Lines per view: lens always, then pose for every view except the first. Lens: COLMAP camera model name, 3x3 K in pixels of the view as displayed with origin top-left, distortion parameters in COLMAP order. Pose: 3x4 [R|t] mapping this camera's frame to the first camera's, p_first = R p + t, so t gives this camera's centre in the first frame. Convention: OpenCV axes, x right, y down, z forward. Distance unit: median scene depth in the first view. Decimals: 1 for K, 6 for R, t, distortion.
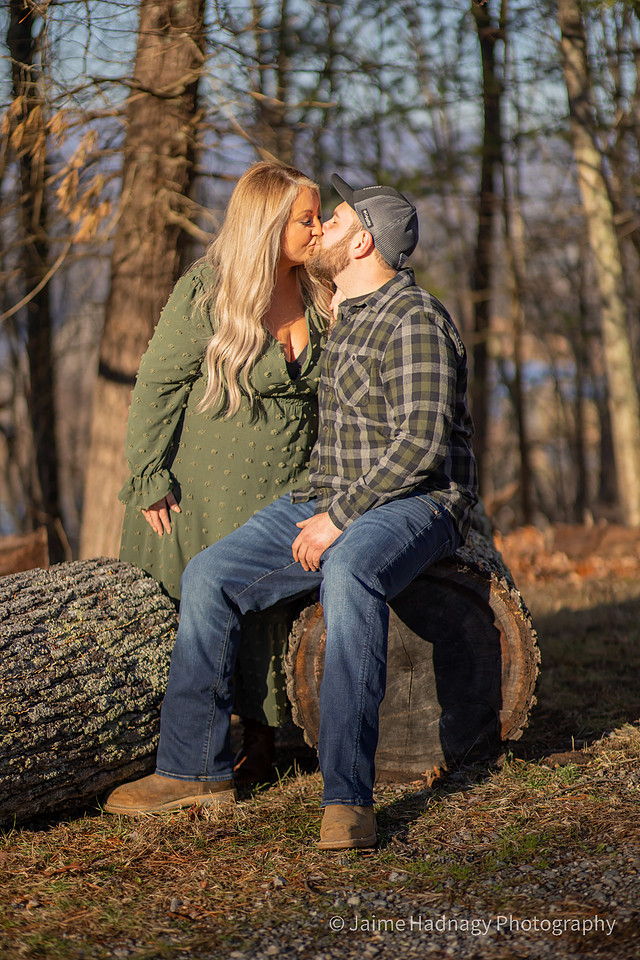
lens RADIAL K [[2471.3, 0, 320.0], [0, 2471.3, 480.0], [0, 0, 1]] dist [-0.106410, -0.765755]
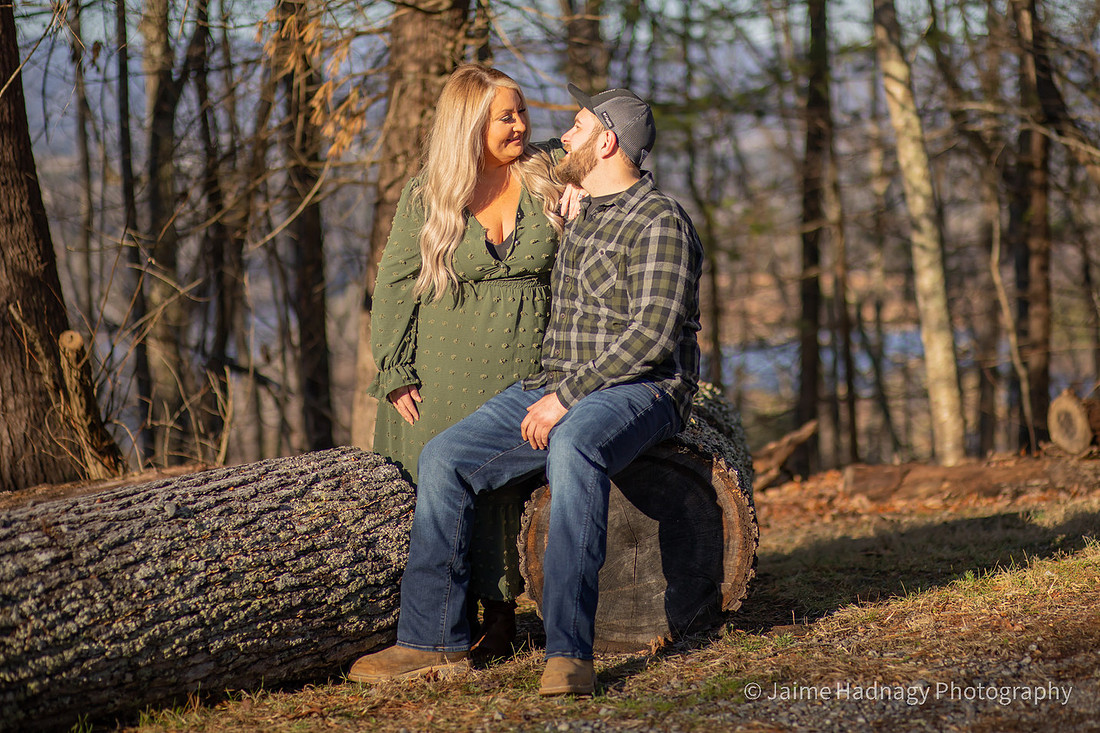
lens RADIAL K [[2831.7, 0, 550.0], [0, 2831.7, 366.5], [0, 0, 1]] dist [-0.106410, -0.765755]
pose [[0.999505, -0.012487, -0.028876, 0.036867], [0.011647, 0.999510, -0.029055, 0.035576], [0.029224, 0.028704, 0.999161, -0.222790]]
